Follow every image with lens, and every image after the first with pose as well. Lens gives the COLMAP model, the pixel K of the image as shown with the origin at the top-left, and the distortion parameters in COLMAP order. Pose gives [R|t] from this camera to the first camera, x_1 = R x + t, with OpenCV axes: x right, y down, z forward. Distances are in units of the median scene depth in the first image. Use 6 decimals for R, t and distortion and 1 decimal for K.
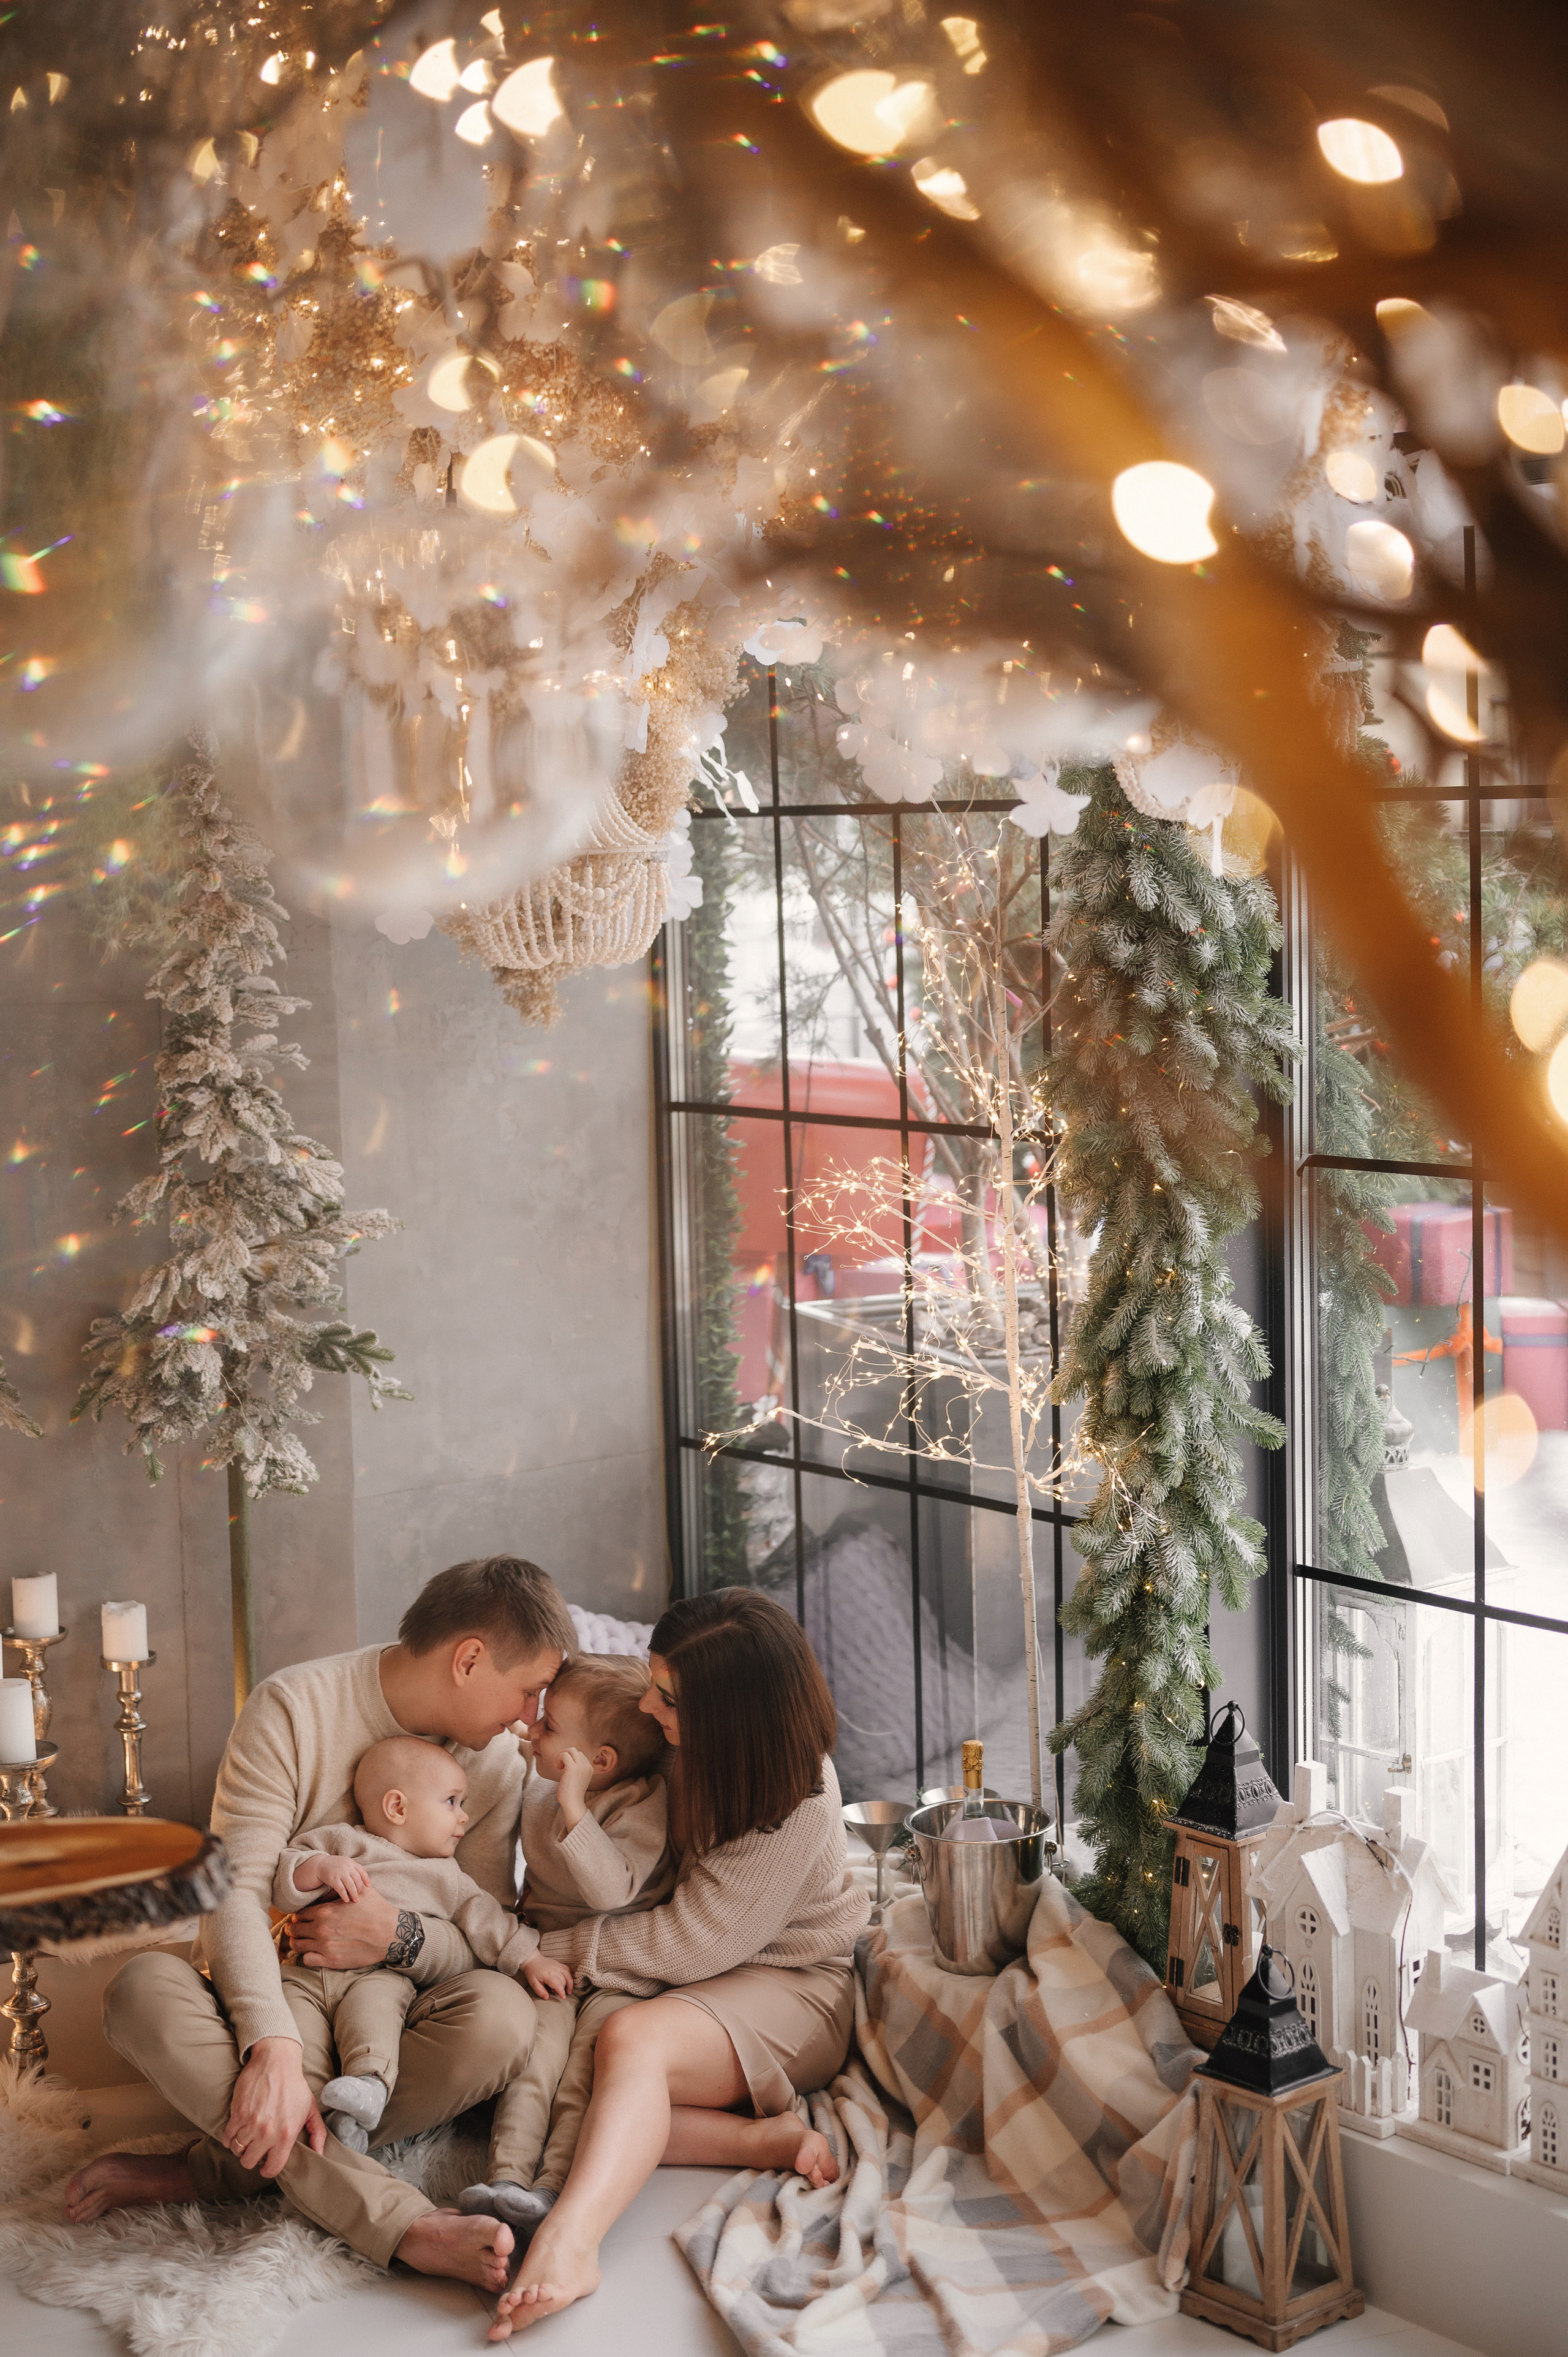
lens RADIAL K [[3325.4, 0, 728.2], [0, 3325.4, 1203.0], [0, 0, 1]] dist [0.013965, 0.000000]
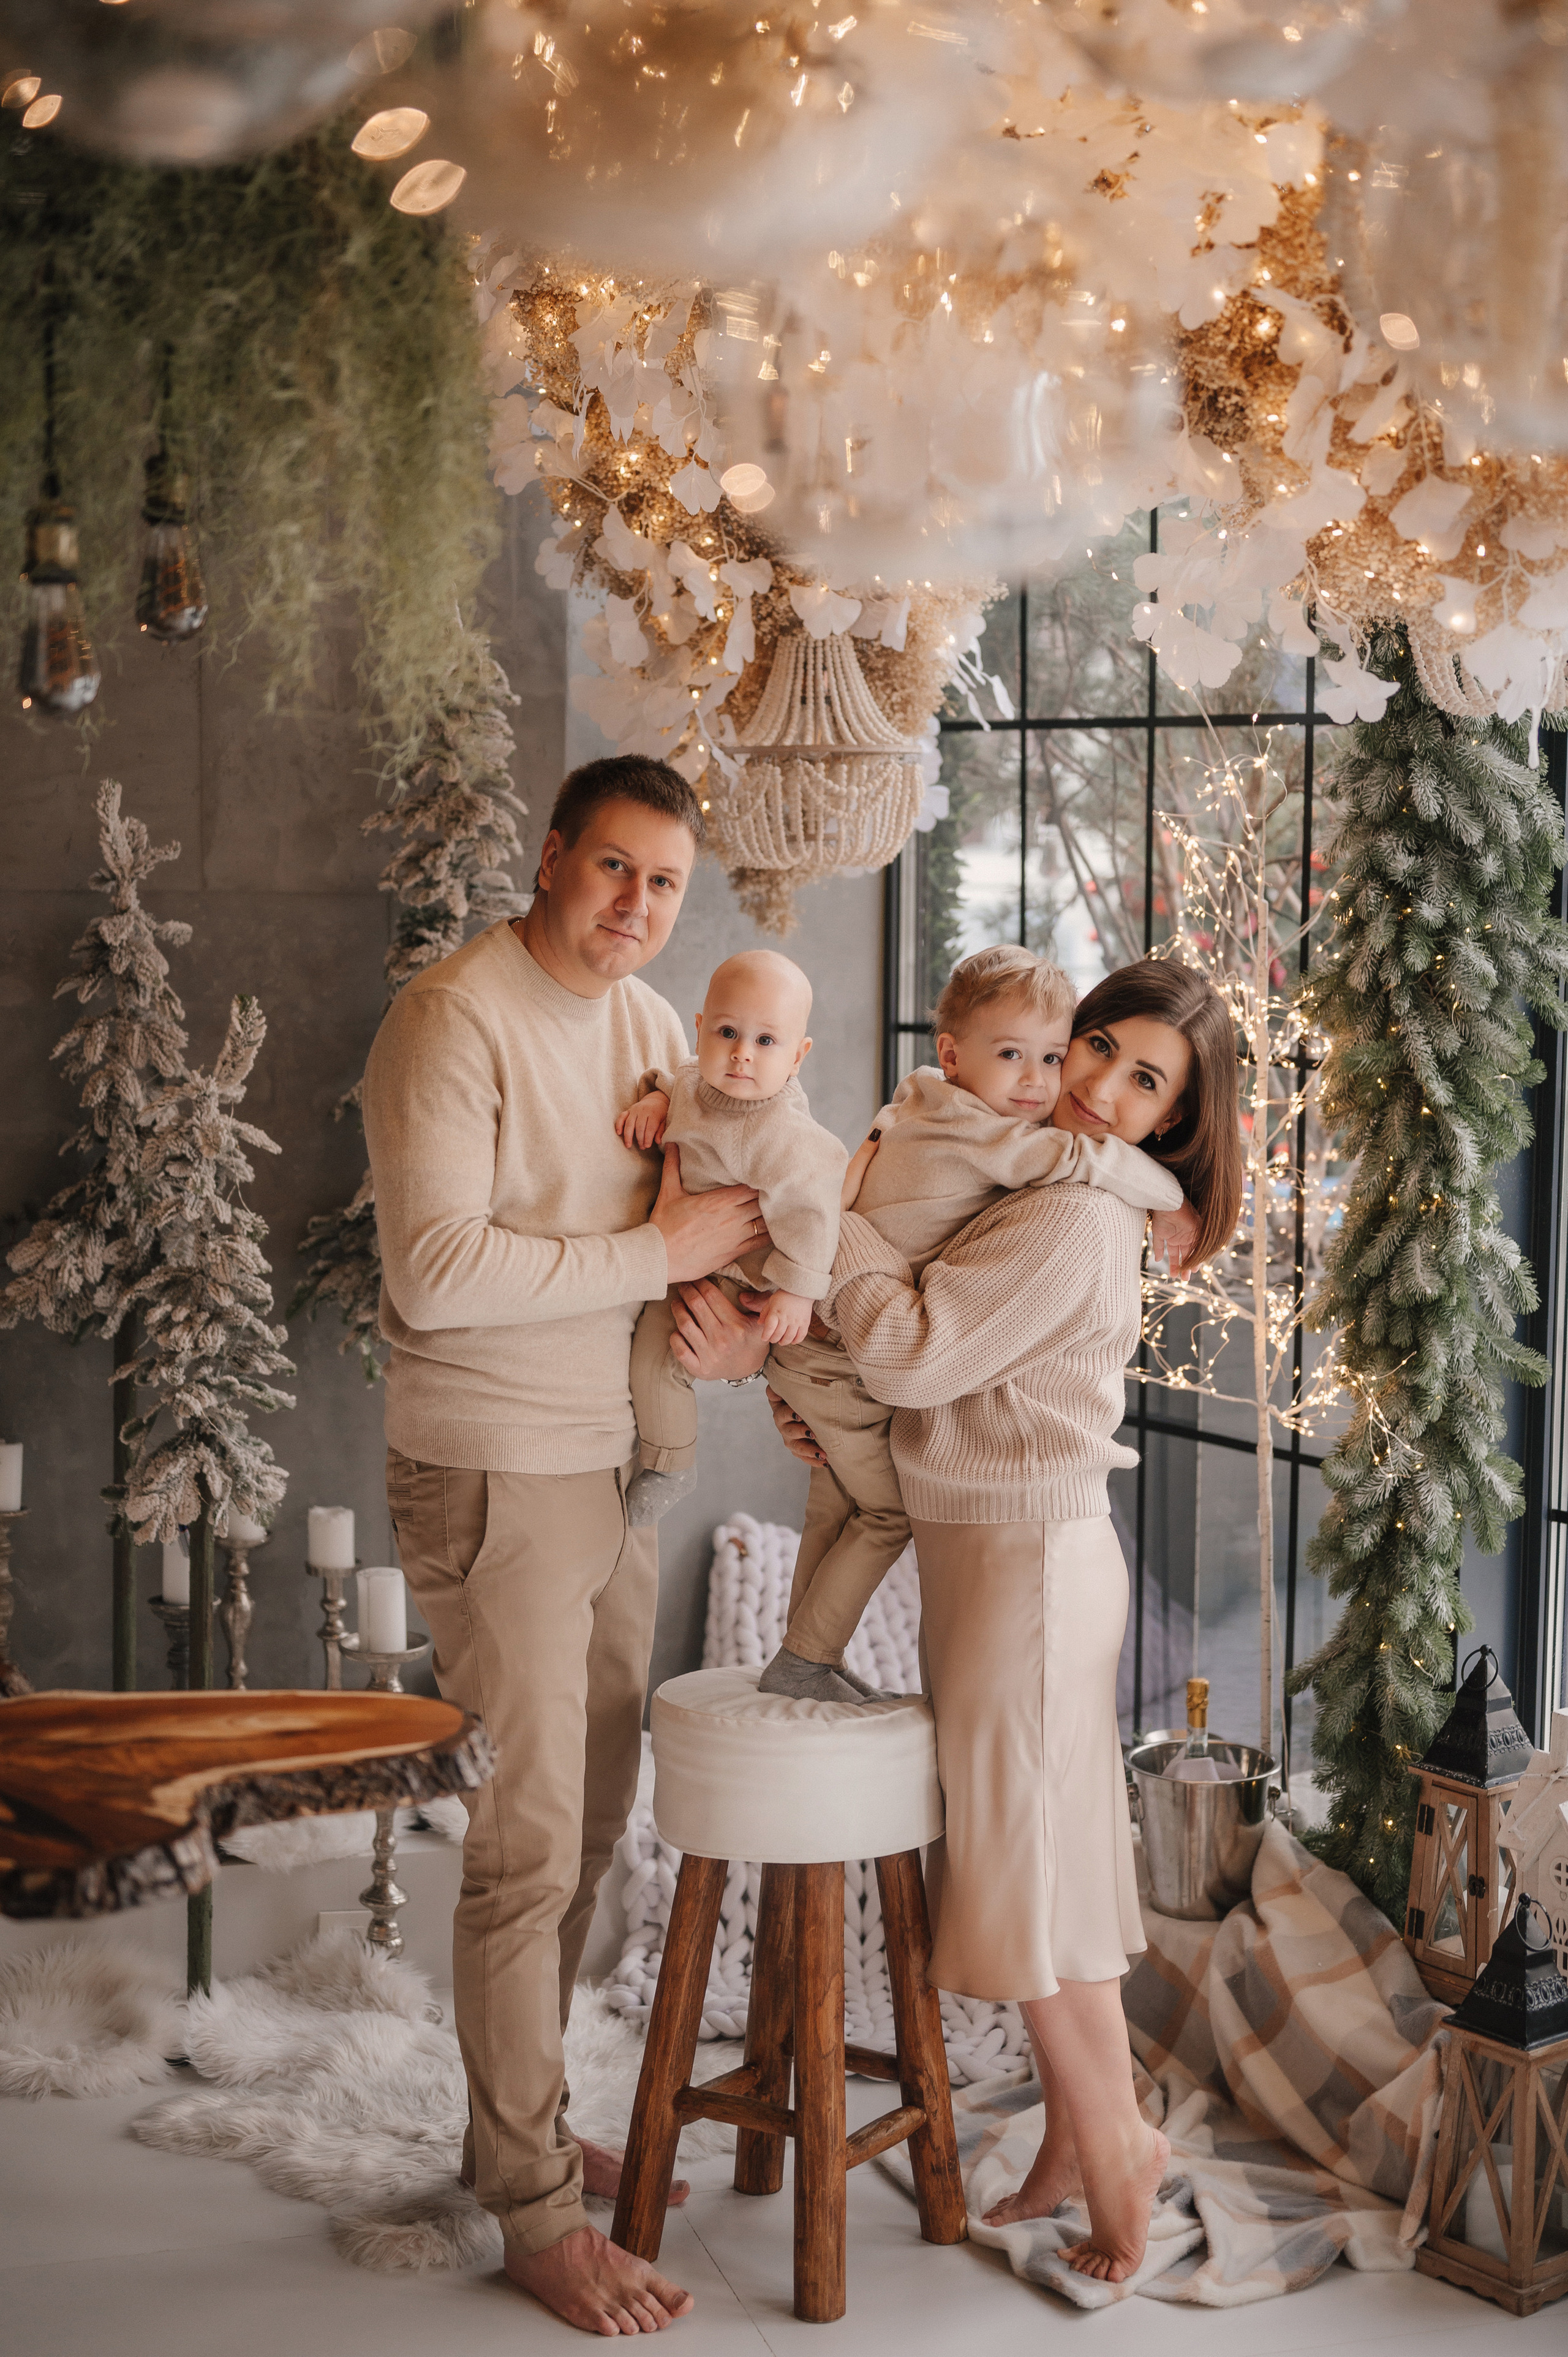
lens RADIAL K [[3325.4, 0, 764.6], [0, 3325.4, 1188.3], [0, 0, 1]] dist [0.013965, 0.000000]
pose [[0.998868, 0.036189, -0.030872, -0.031016], [-0.036164, 0.999345, 0.001364, 0.022777], [0.030901, -0.000246, 0.999522, 0.028150]]
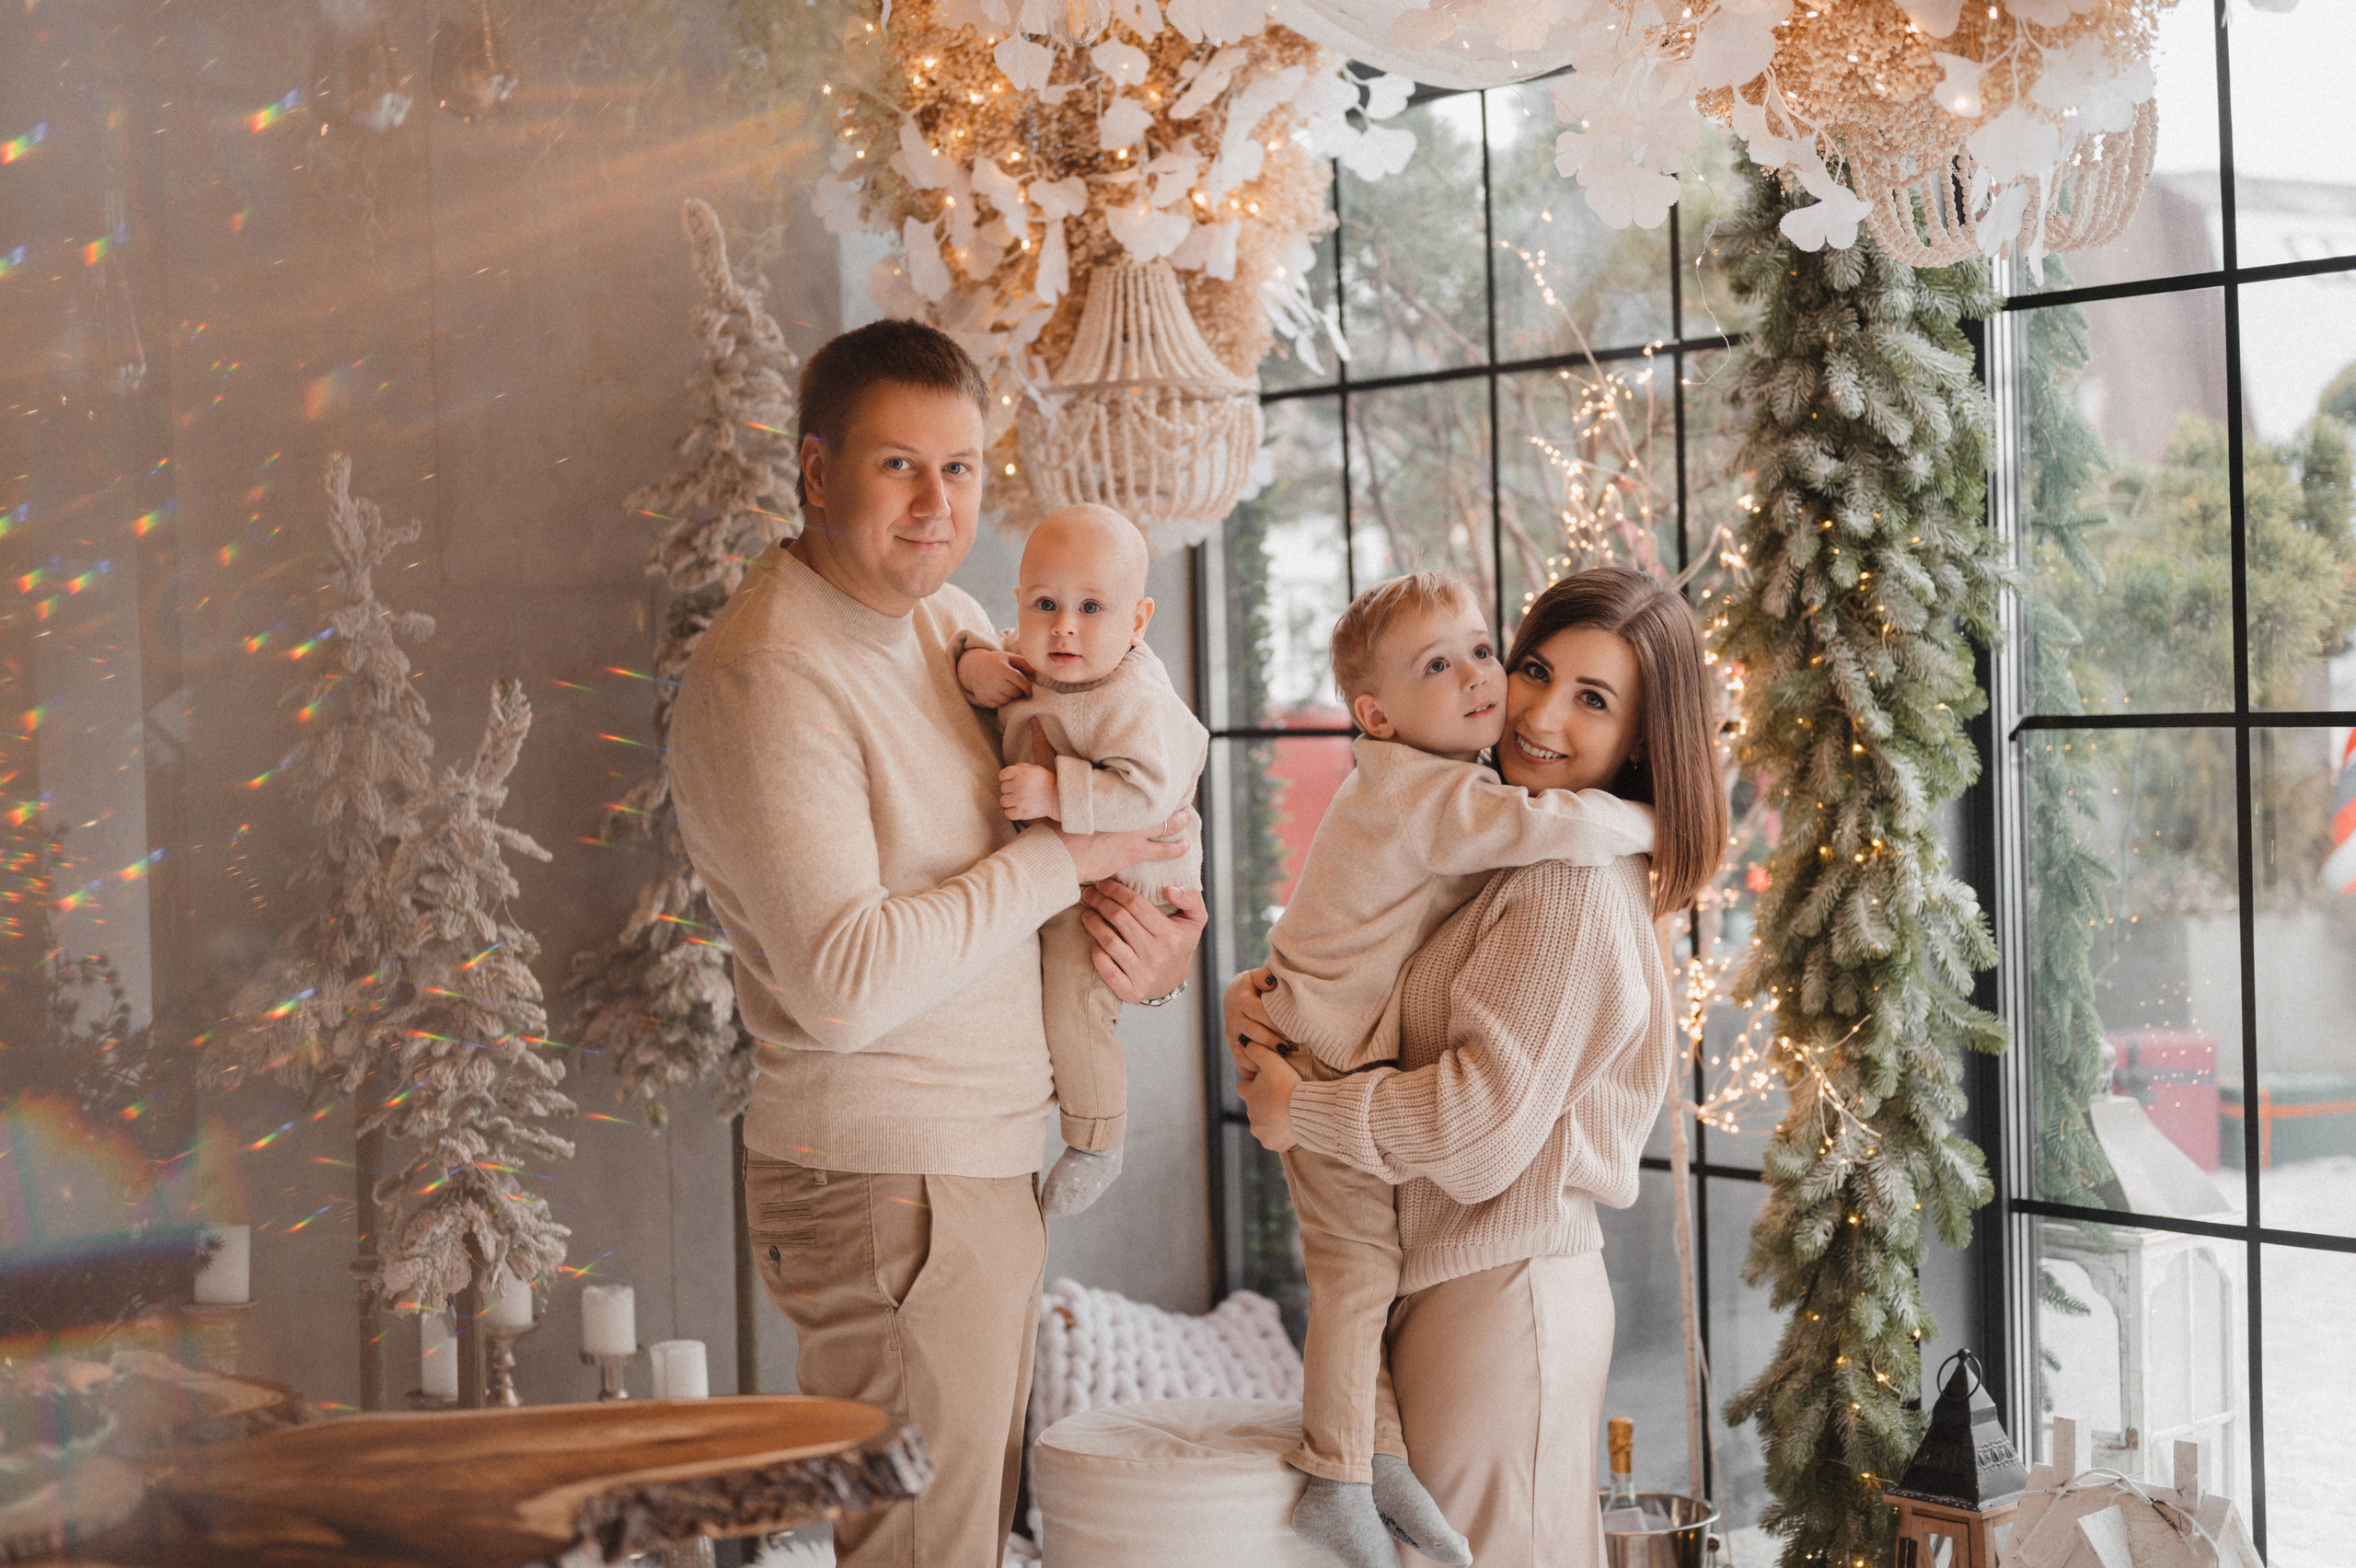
lens RADIAL K [[3324.2, 0, 1157.2], [0, 3324.2, 825.3], [0, 0, 1]] dist [0.013965, 0.000000]
pose [[0.999230, -0.004438, 0.038994, -0.082768], [0.007301, 0.997262, -0.073584, 0.074748], [-0.038561, 0.073812, 0.996526, 0.147690]]
